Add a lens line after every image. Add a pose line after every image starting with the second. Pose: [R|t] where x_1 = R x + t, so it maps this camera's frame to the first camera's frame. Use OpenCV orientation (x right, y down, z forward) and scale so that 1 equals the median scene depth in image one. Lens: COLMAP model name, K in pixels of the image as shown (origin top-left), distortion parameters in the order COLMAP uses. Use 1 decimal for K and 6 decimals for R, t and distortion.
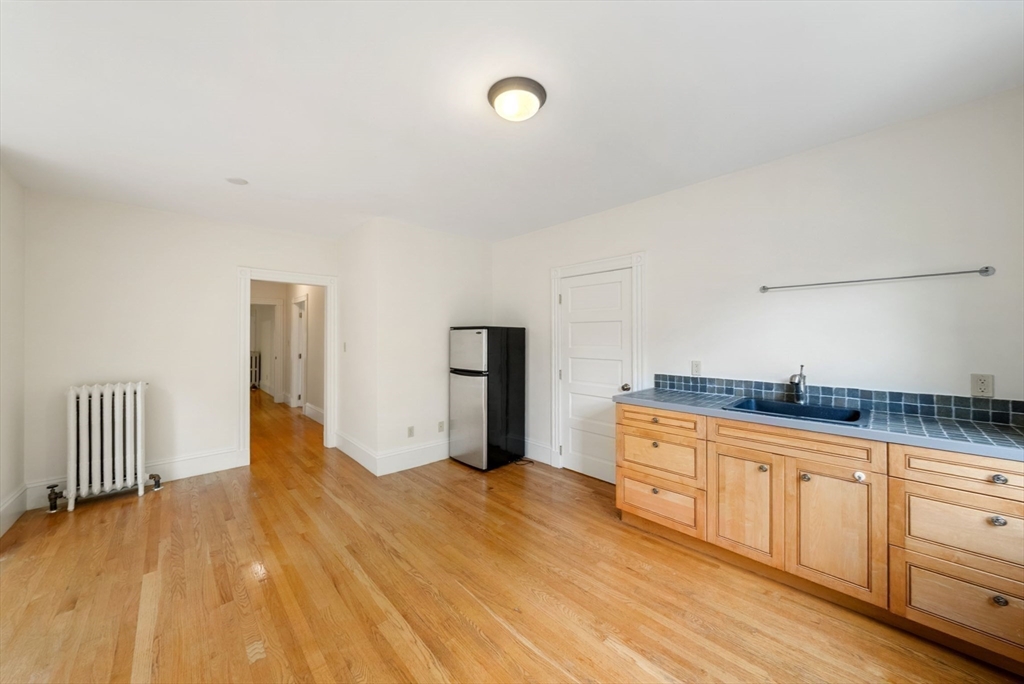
lens RADIAL K [[359.8, 0, 505.5], [0, 359.8, 339.8], [0, 0, 1]] dist [-0.000309, -0.000017]
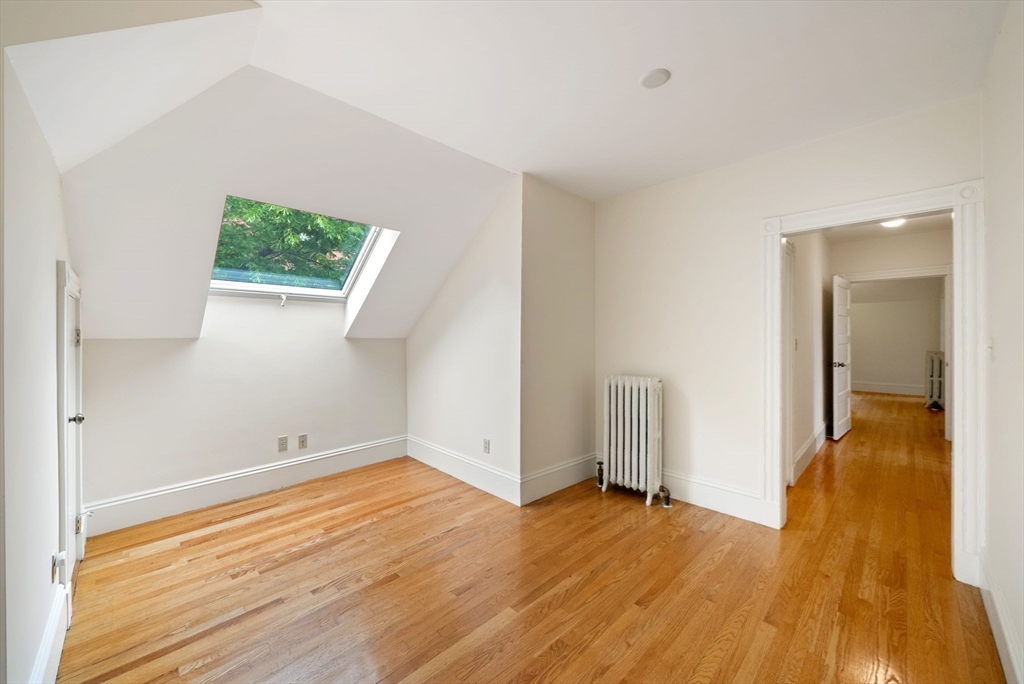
lens RADIAL K [[383.2, 0, 512.0], [0, 383.2, 342.0], [0, 0, 1]] dist [-0.000415, -0.000081]
pose [[0.028526, 0.014859, -0.999483, -0.074462], [0.001133, 0.999888, 0.014898, 0.011078], [0.999592, -0.001558, 0.028506, 0.638649]]
